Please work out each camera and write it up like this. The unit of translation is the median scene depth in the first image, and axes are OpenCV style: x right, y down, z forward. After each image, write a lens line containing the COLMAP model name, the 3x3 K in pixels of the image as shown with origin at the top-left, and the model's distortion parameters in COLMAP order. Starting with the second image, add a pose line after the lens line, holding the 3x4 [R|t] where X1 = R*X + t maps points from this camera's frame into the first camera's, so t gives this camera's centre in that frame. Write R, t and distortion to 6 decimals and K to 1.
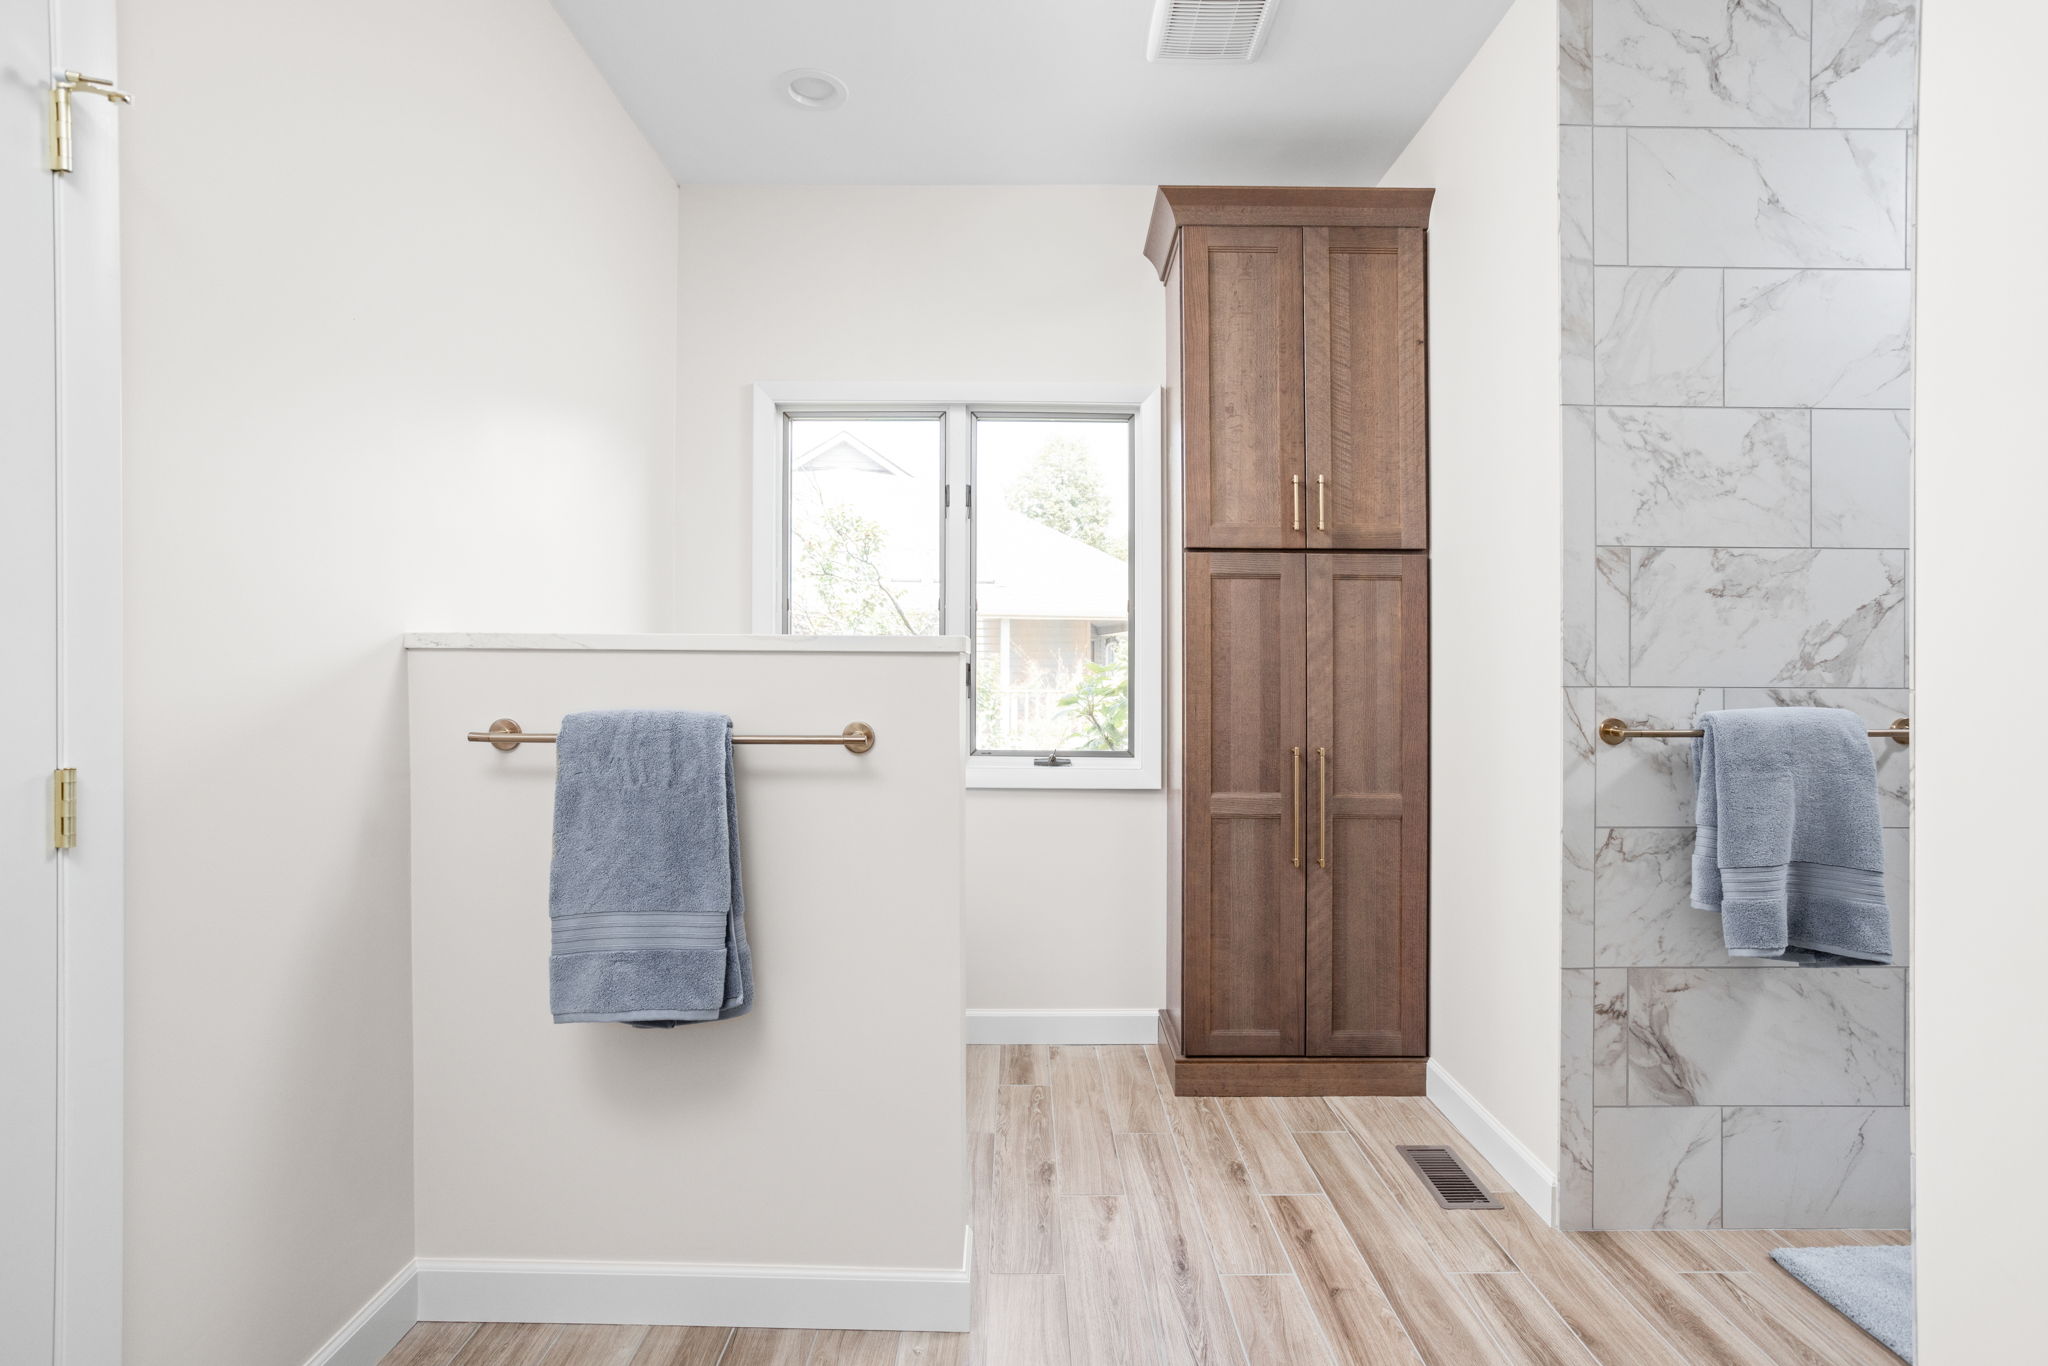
lens RADIAL K [[1042.8, 0, 1028.3], [0, 1042.8, 664.3], [0, 0, 1]] dist [-0.057910, 0.043276]
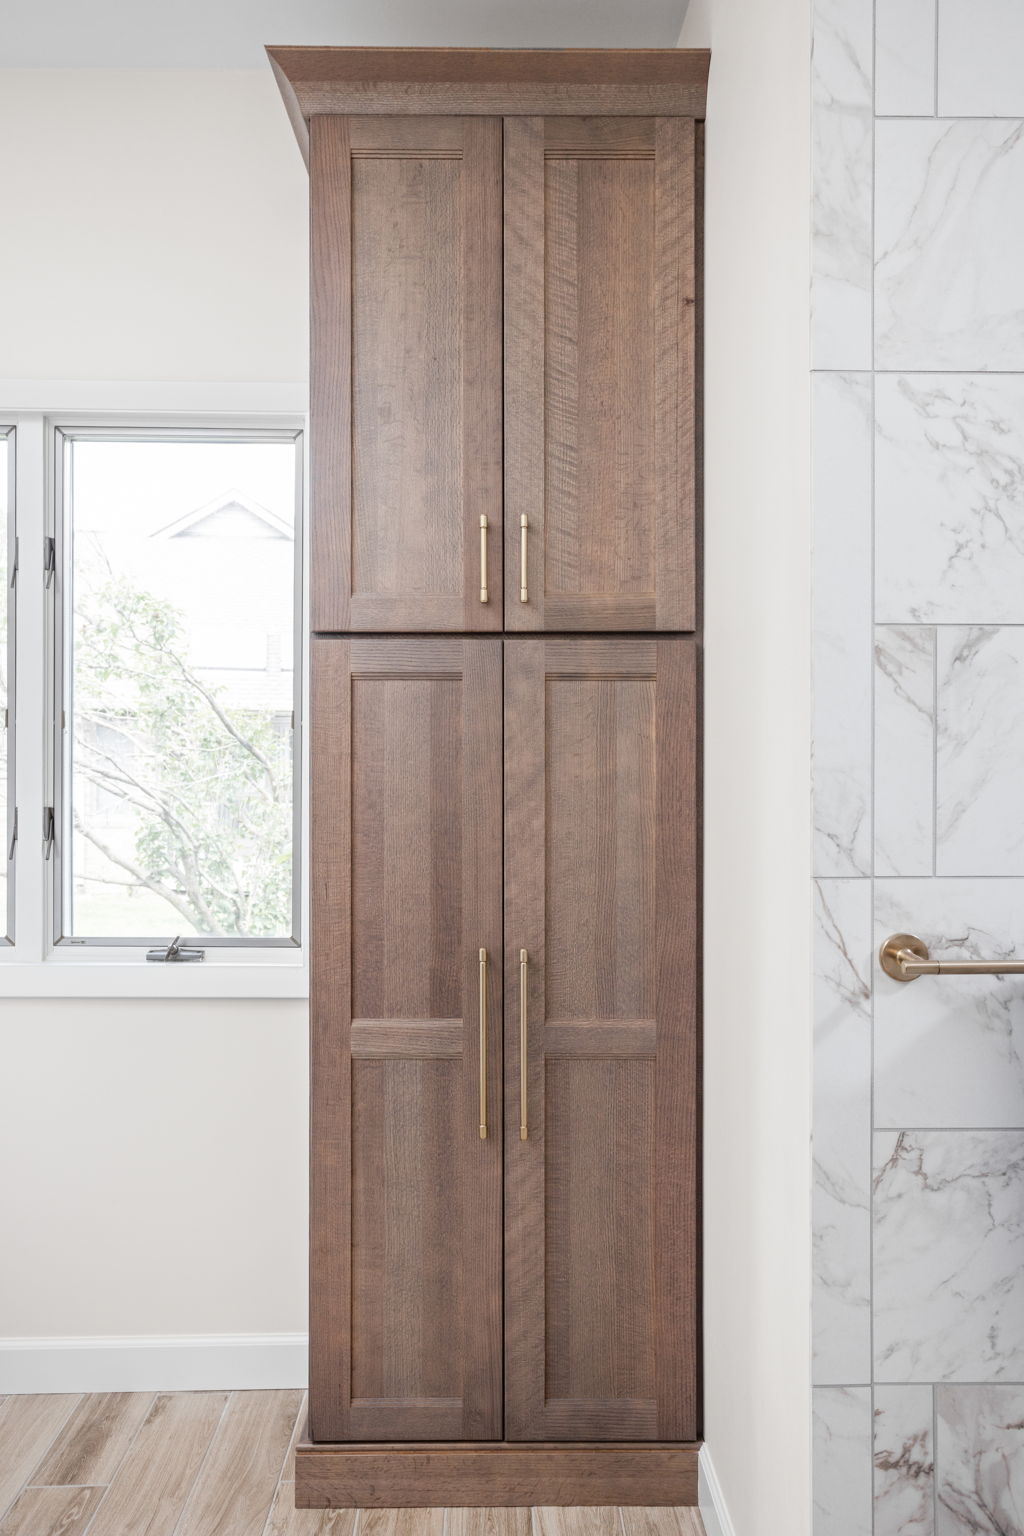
lens RADIAL K [[1177.5, 0, 550.1], [0, 1177.5, 767.8], [0, 0, 1]] dist [-0.012801, 0.043157]
pose [[0.999904, -0.004600, 0.013051, 0.367157], [0.004533, 0.999976, 0.005154, -0.041273], [-0.013074, -0.005094, 0.999902, 0.363222]]
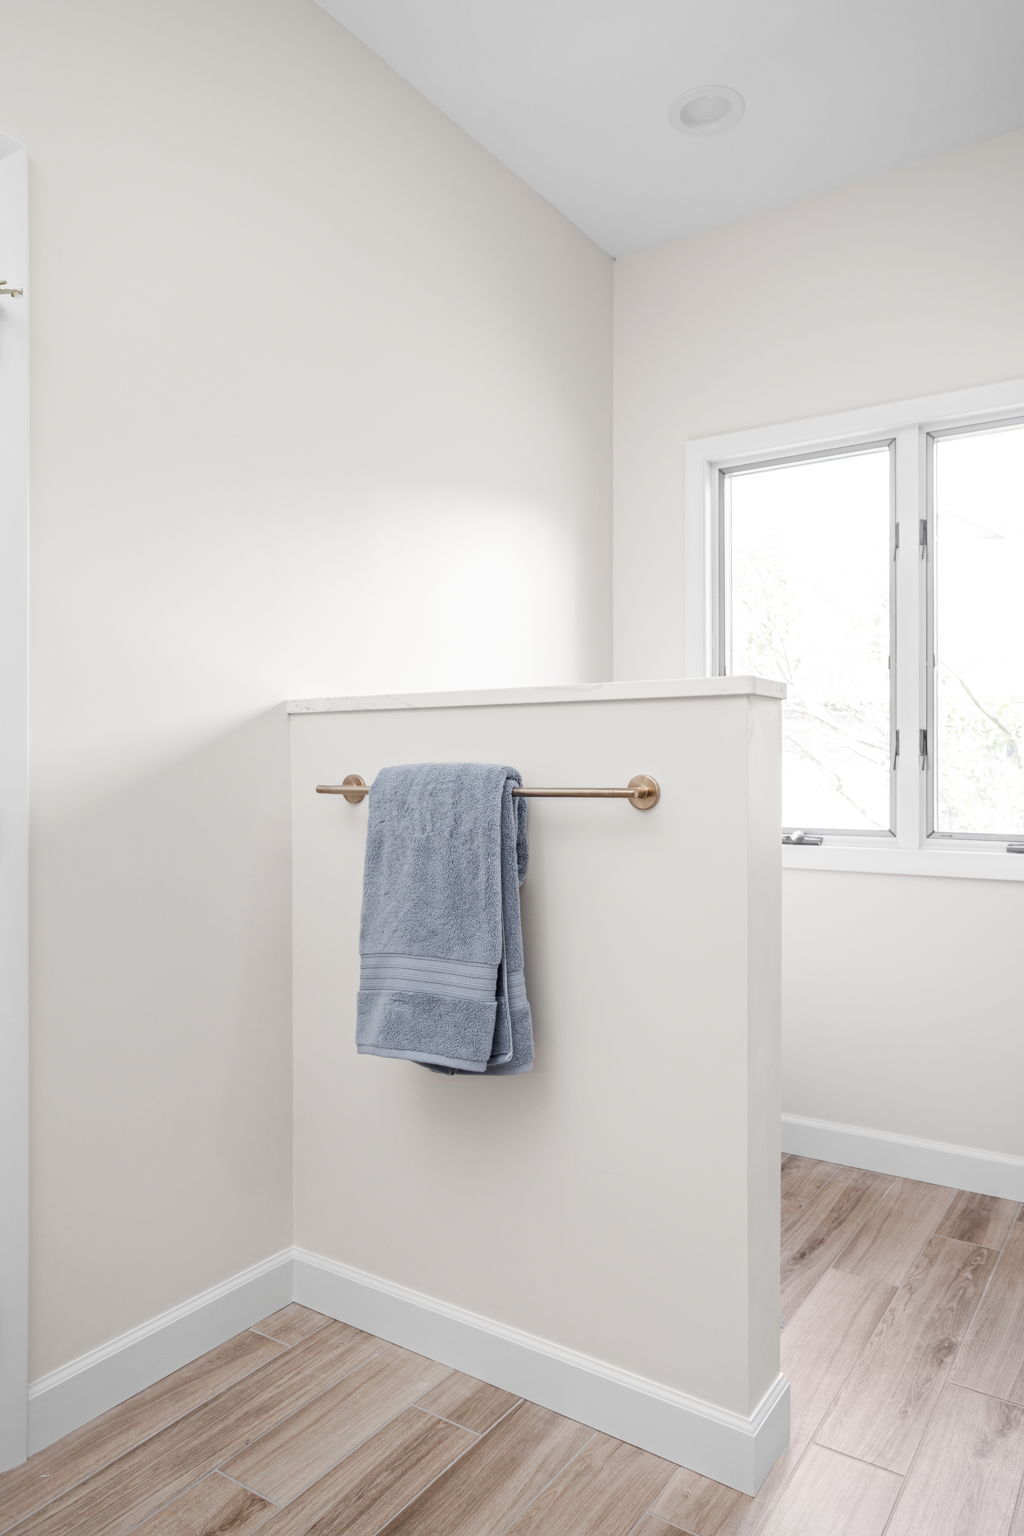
lens RADIAL K [[1064.5, 0, 512.0], [0, 1064.5, 768.0], [0, 0, 1]] dist [0.005262, 0.002797]
pose [[0.818691, -0.005381, -0.574209, 0.243898], [0.006918, 0.999976, 0.000492, 0.040221], [0.574193, -0.004375, 0.818708, 0.141115]]
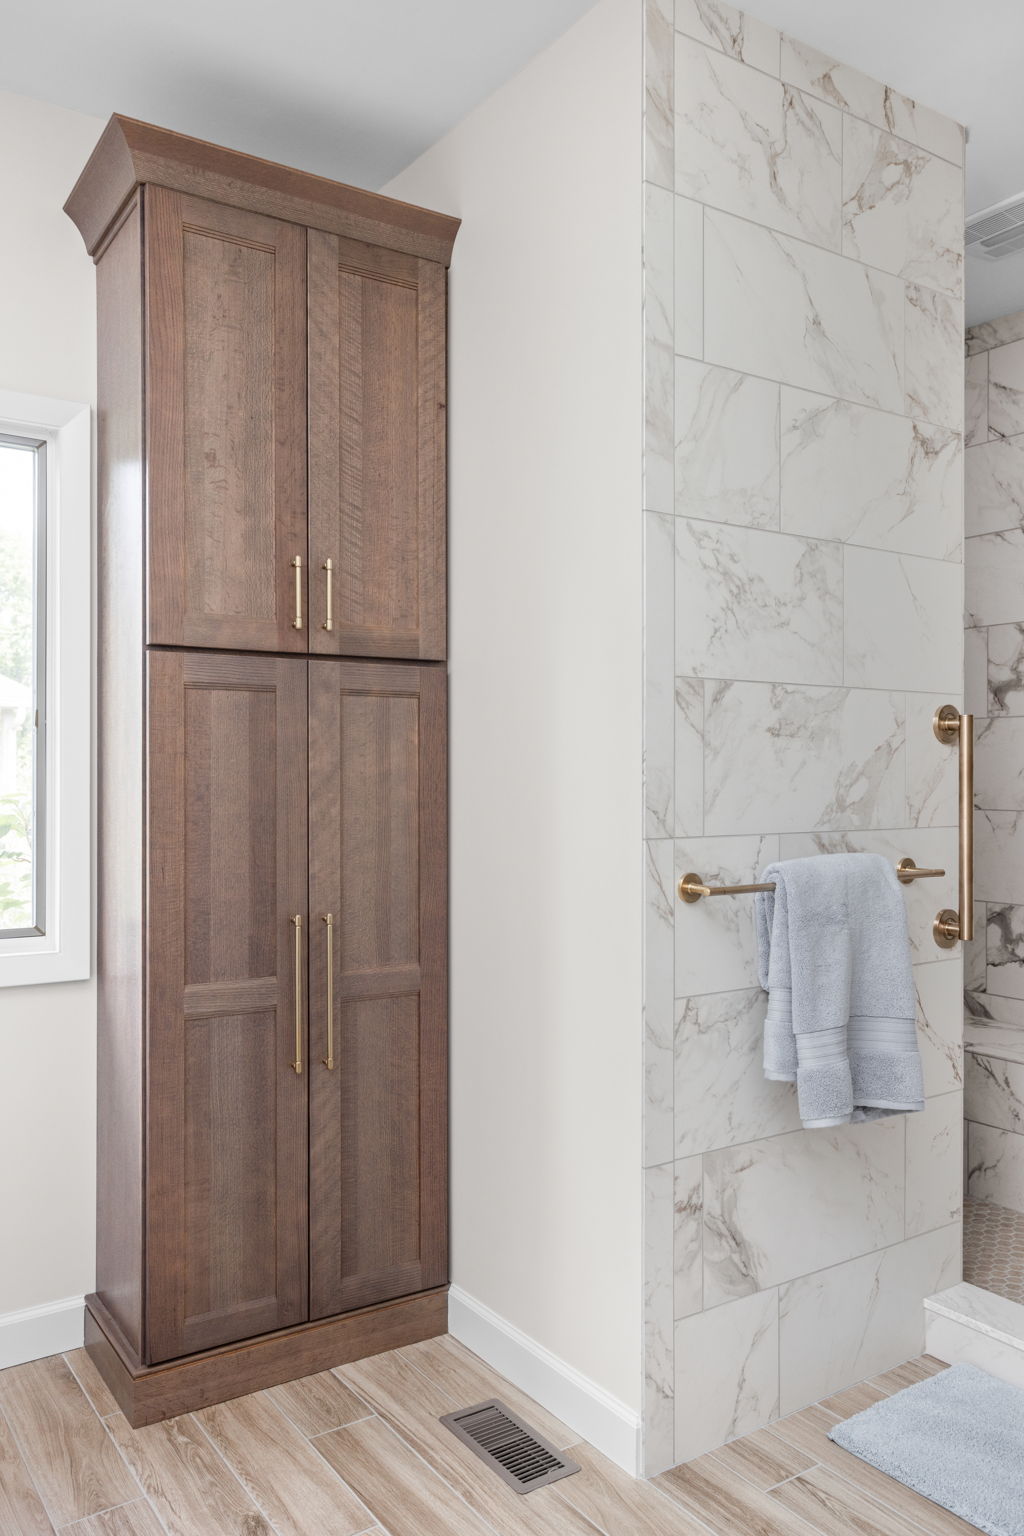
lens RADIAL K [[1210.0, 0, 534.5], [0, 1210.0, 756.6], [0, 0, 1]] dist [-0.014574, 0.055032]
pose [[0.823374, 0.003714, 0.567487, -0.128615], [-0.004609, 0.999989, 0.000143, -0.046513], [-0.567480, -0.002733, 0.823383, 0.220796]]
